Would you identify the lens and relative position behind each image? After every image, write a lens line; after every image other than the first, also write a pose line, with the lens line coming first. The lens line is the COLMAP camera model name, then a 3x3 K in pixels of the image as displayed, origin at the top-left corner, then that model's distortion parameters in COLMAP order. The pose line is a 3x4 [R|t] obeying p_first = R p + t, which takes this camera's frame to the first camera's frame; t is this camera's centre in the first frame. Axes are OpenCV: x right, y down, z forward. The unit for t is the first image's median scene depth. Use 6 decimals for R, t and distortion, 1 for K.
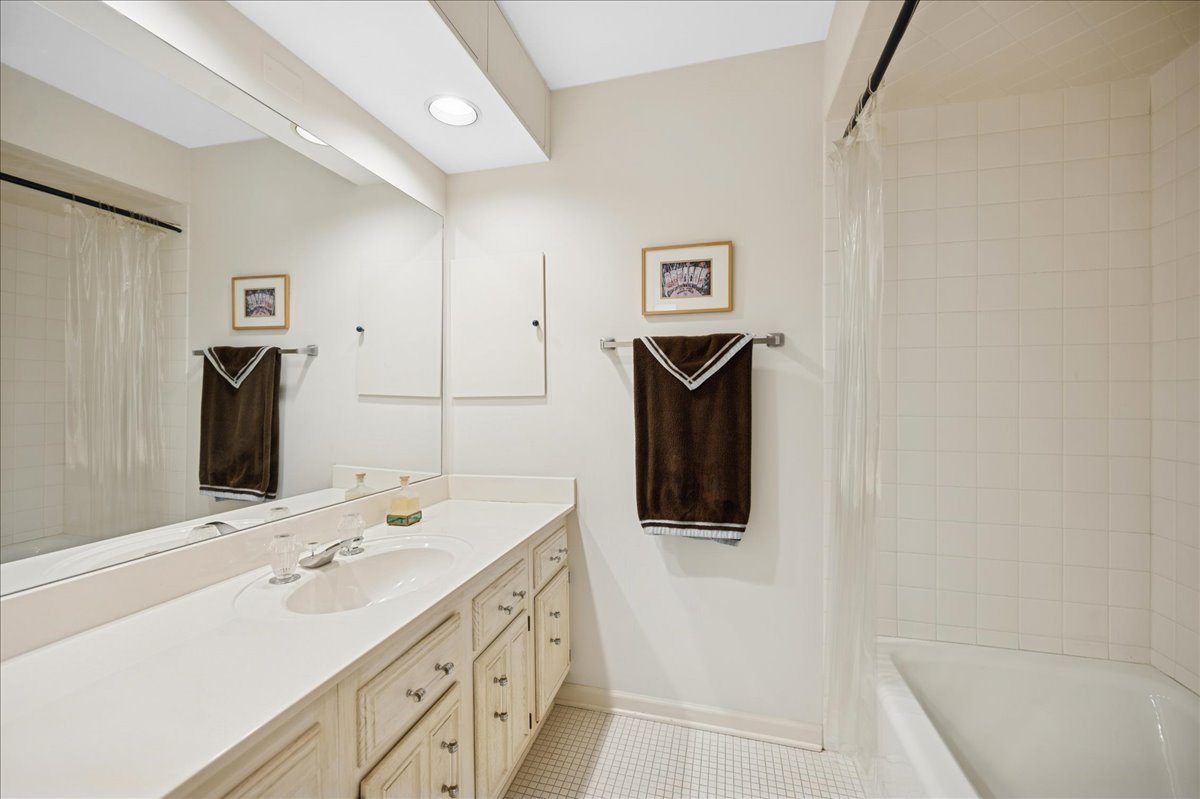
lens RADIAL K [[475.9, 0, 601.8], [0, 475.9, 394.7], [0, 0, 1]] dist [-0.001939, -0.000459]
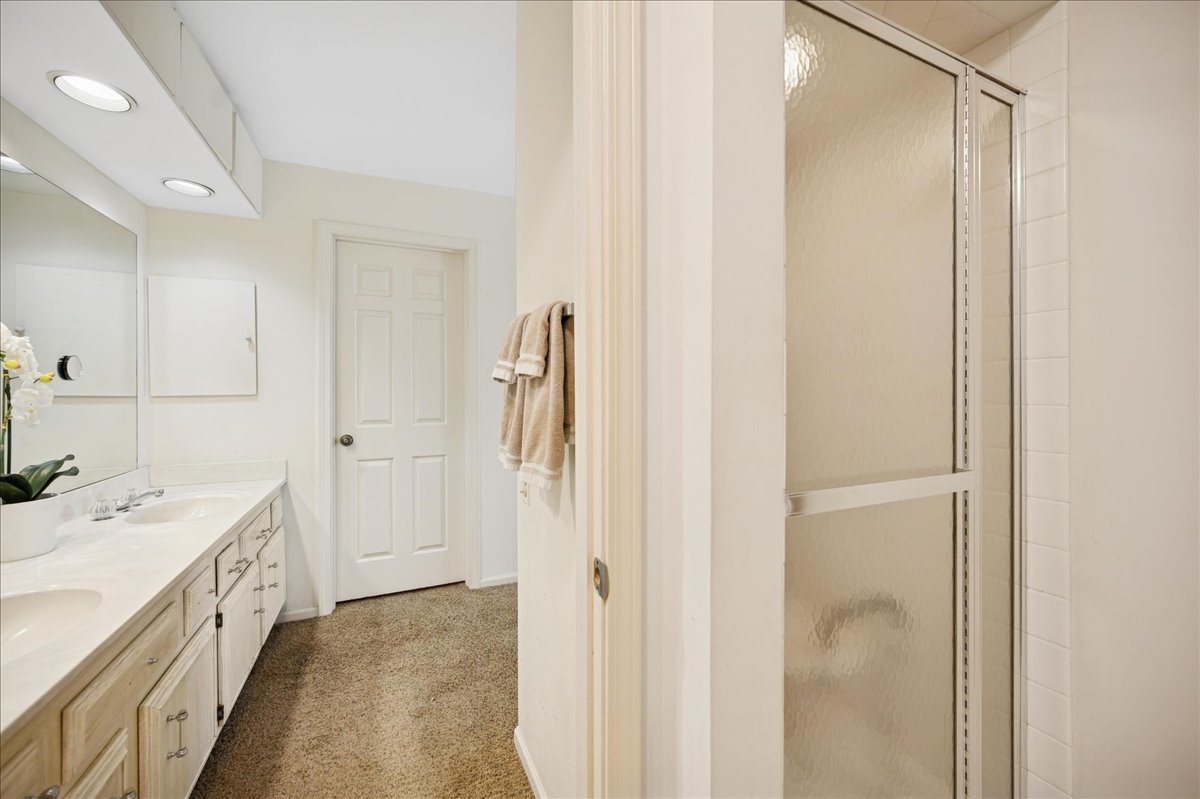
lens RADIAL K [[475.9, 0, 601.8], [0, 475.9, 394.7], [0, 0, 1]] dist [-0.001939, -0.000459]
pose [[0.809456, -0.005950, 0.587150, -0.122825], [0.003331, 0.999979, 0.005542, -0.006550], [-0.587171, -0.002531, 0.809459, -0.572432]]
